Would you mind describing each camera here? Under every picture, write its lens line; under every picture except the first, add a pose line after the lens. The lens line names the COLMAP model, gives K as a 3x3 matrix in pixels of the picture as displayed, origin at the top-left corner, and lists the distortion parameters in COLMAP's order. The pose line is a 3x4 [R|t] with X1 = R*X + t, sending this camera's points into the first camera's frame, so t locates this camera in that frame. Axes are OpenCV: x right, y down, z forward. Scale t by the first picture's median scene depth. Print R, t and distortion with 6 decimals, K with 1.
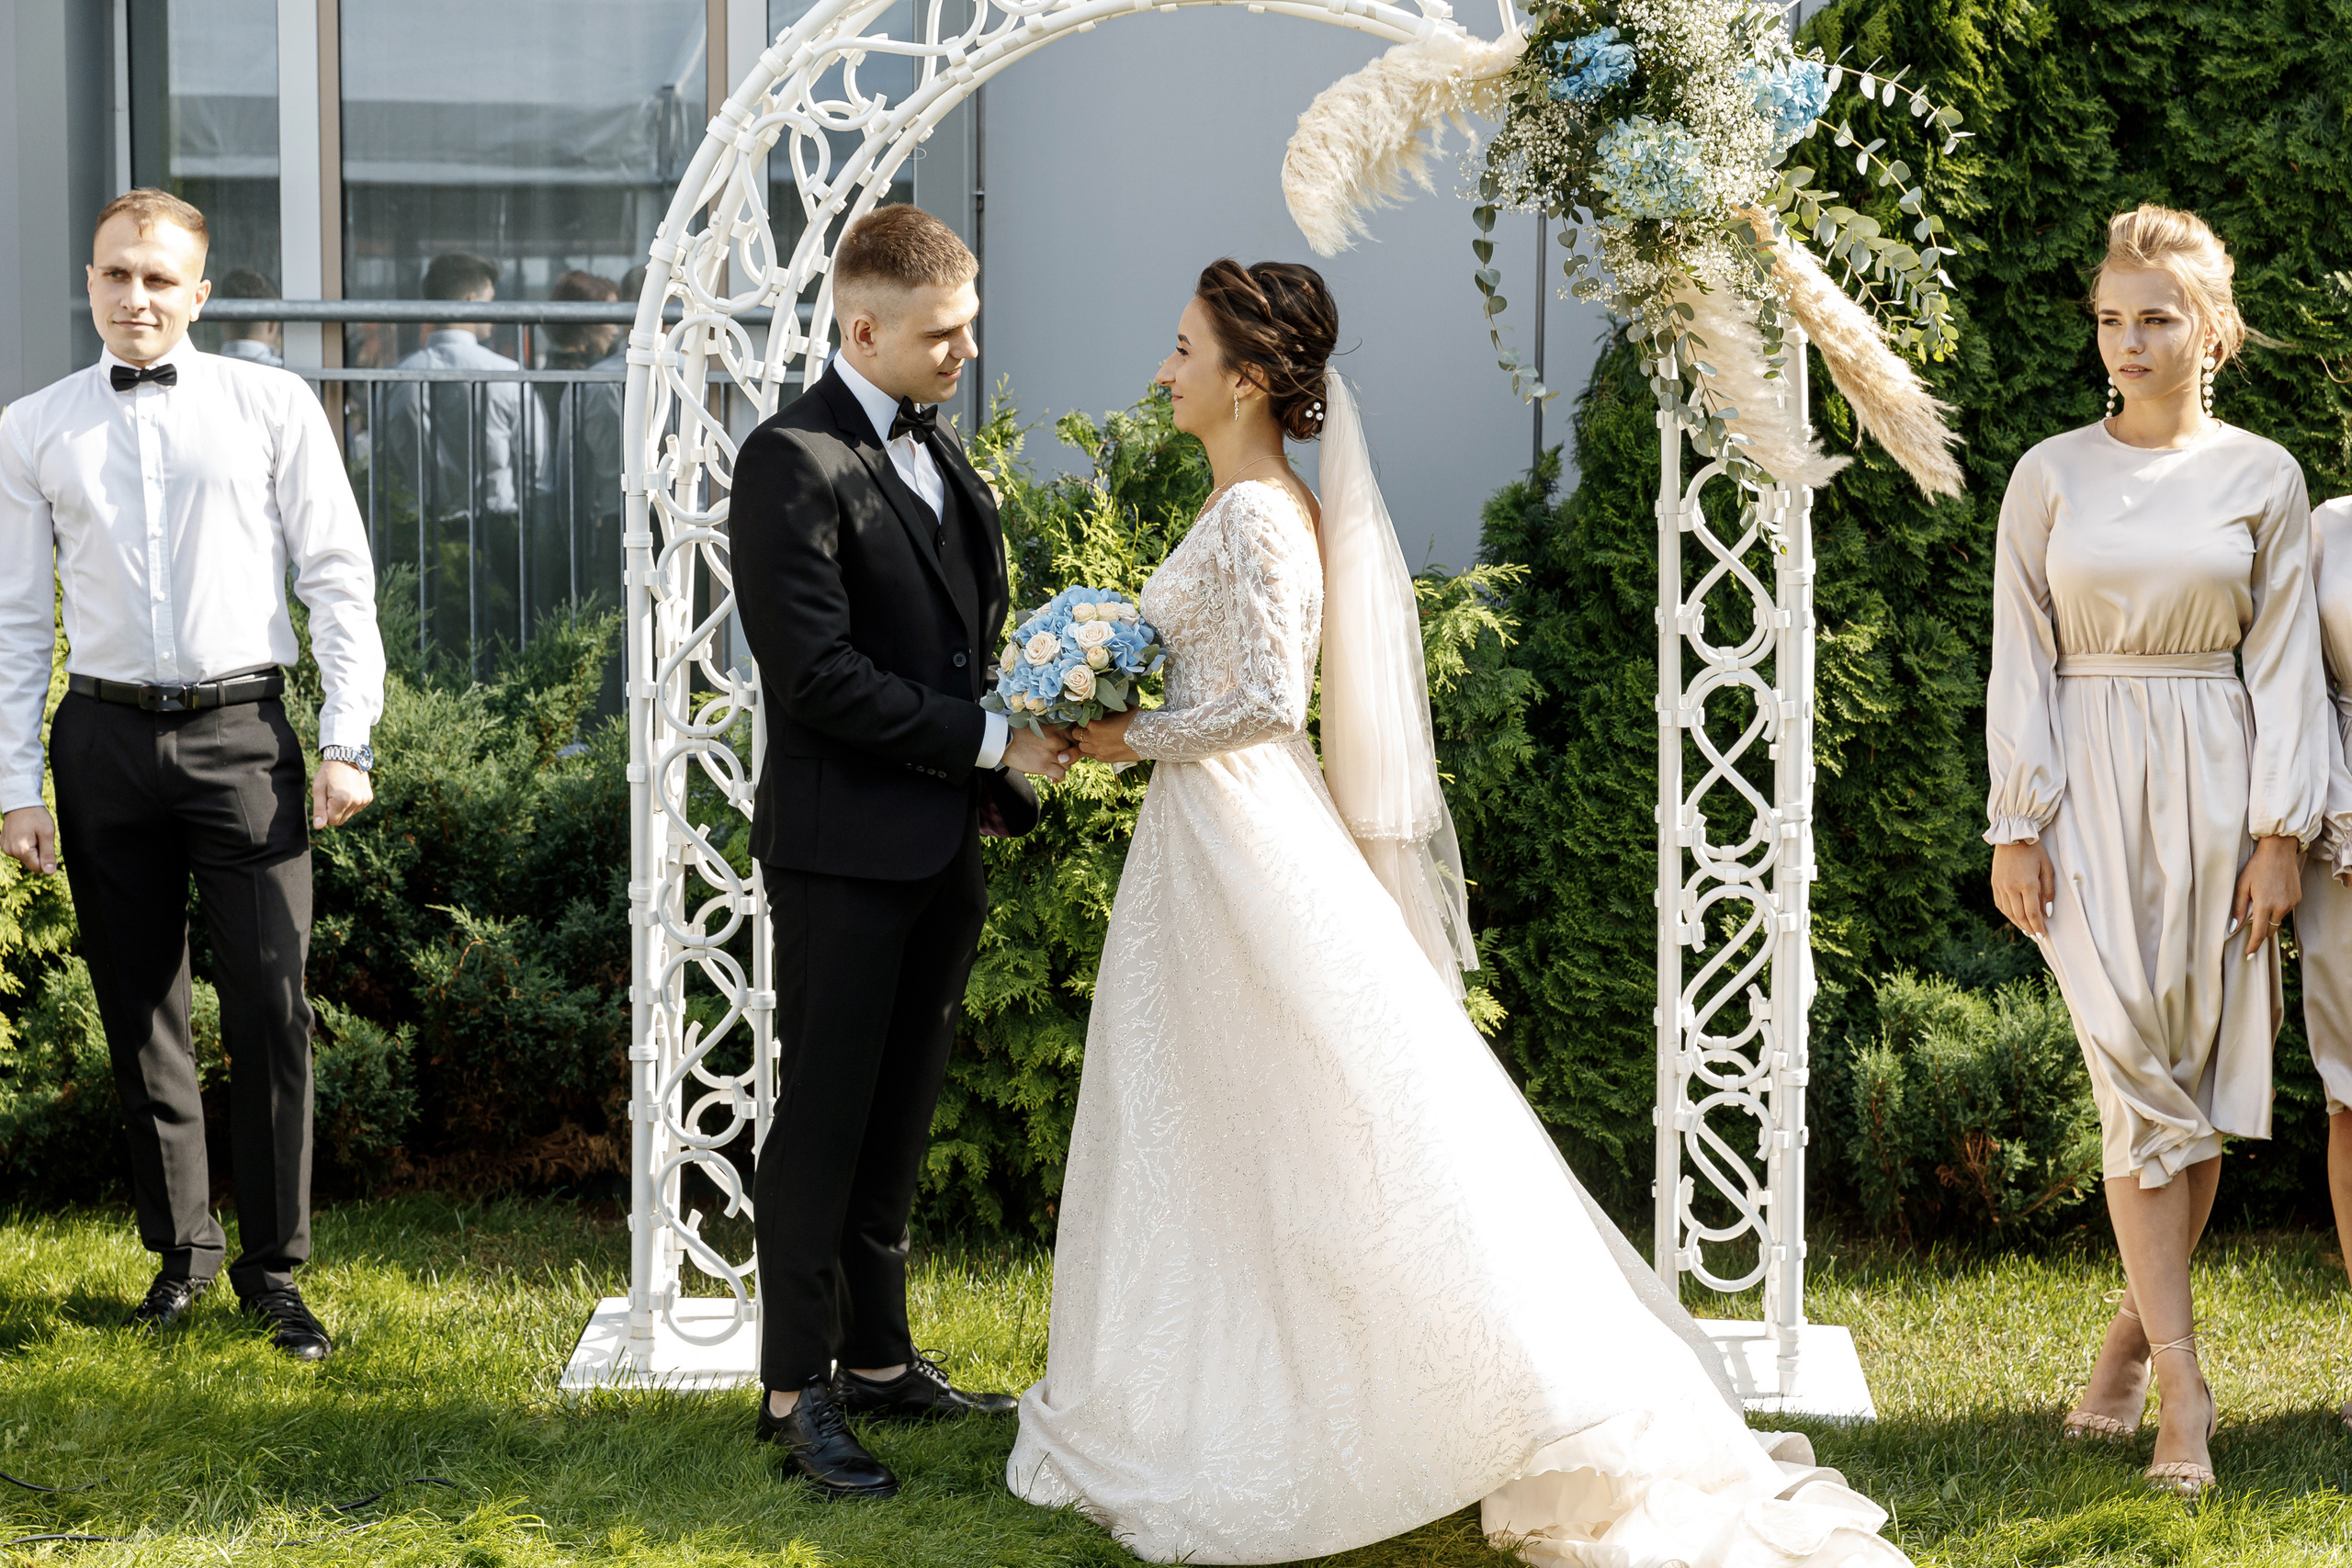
lens RADIAL K [[3881.4, 0, 1160.4], [0, 3881.4, 790.0], [0, 0, 1]] dist [0.011326, 0.000000]
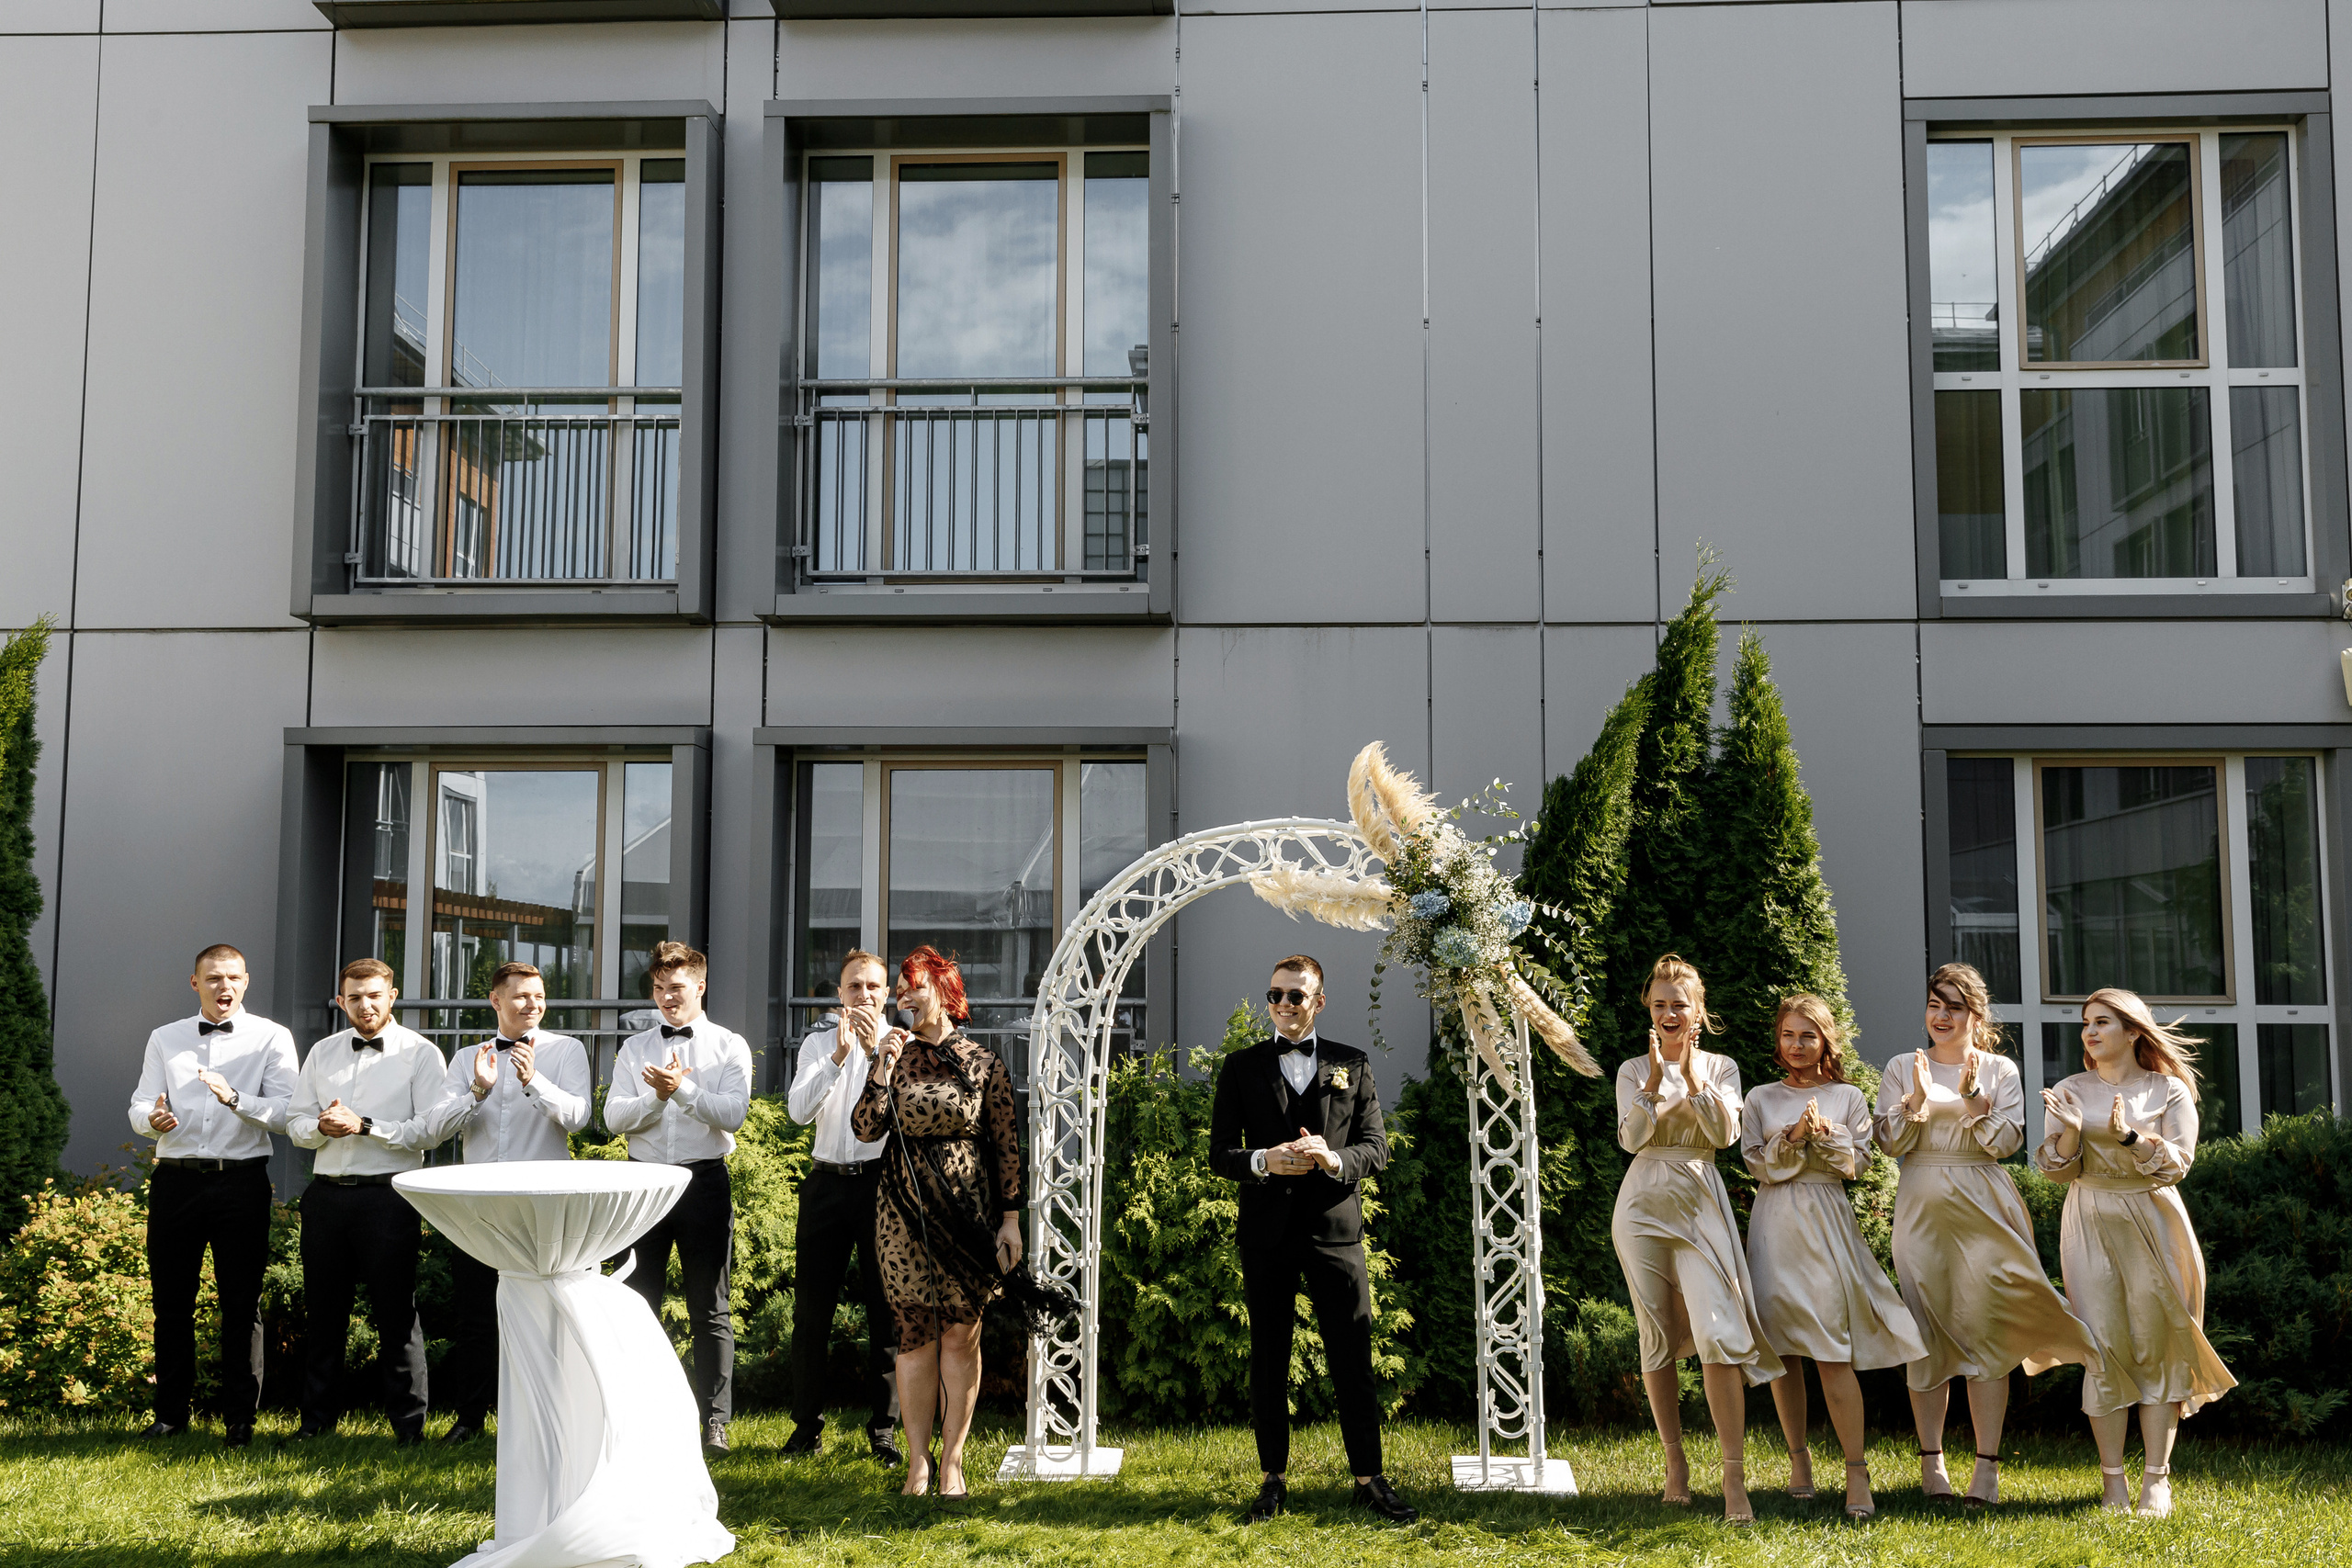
lens RADIAL K [[2255.9, 0, 1161.6], [0, 2255.9, 797.5], [0, 0, 1]] dist [0.018968, 0.000000]
pose [[0.998716, -0.010217, -0.049616, 0.012819], [-0.000435, 0.977683, -0.210085, 0.040951], [0.050656, 0.209837, 0.976423, -0.369059]]
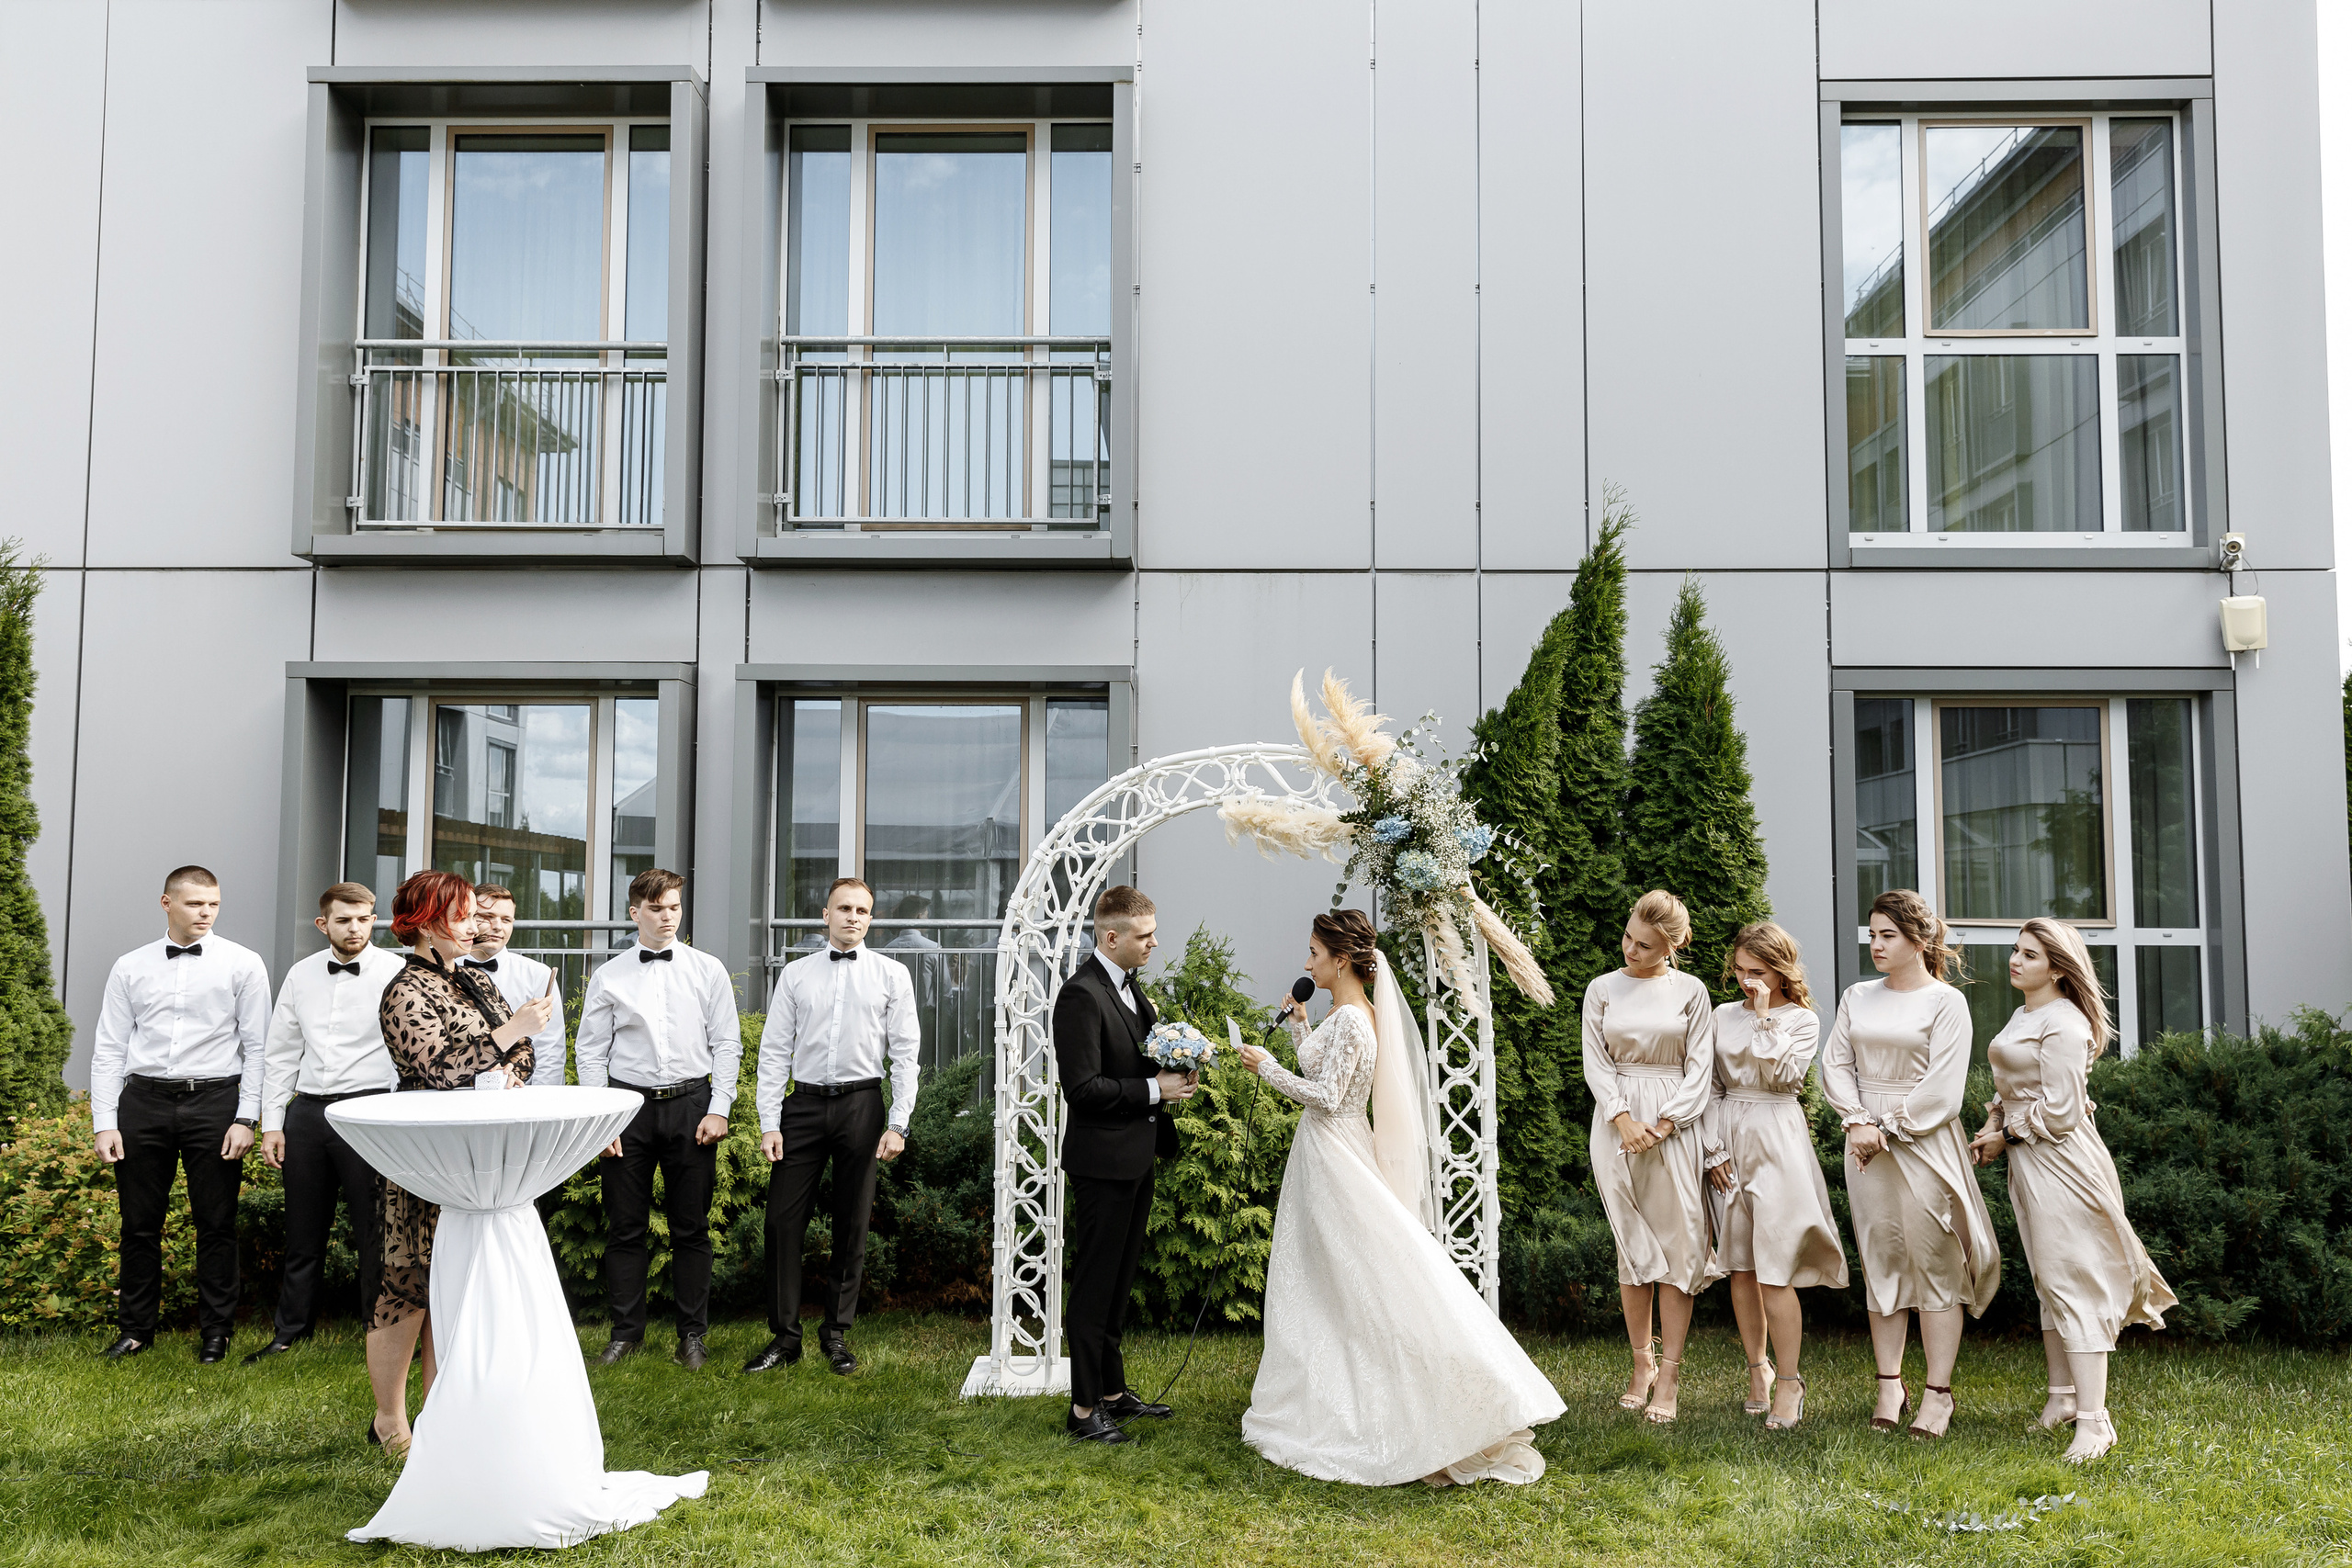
lens RADIAL K [[1845.1, 0, 1160.6], [0, 1845.1, 801.2], [0, 0, 1]] dist [0.014465, 0.006886]
pose [[0.999734, -0.005548, -0.022376, -0.009350], [0.001286, 0.982519, -0.186158, 0.012326], [0.023018, 0.186080, 0.982265, -0.140831]]
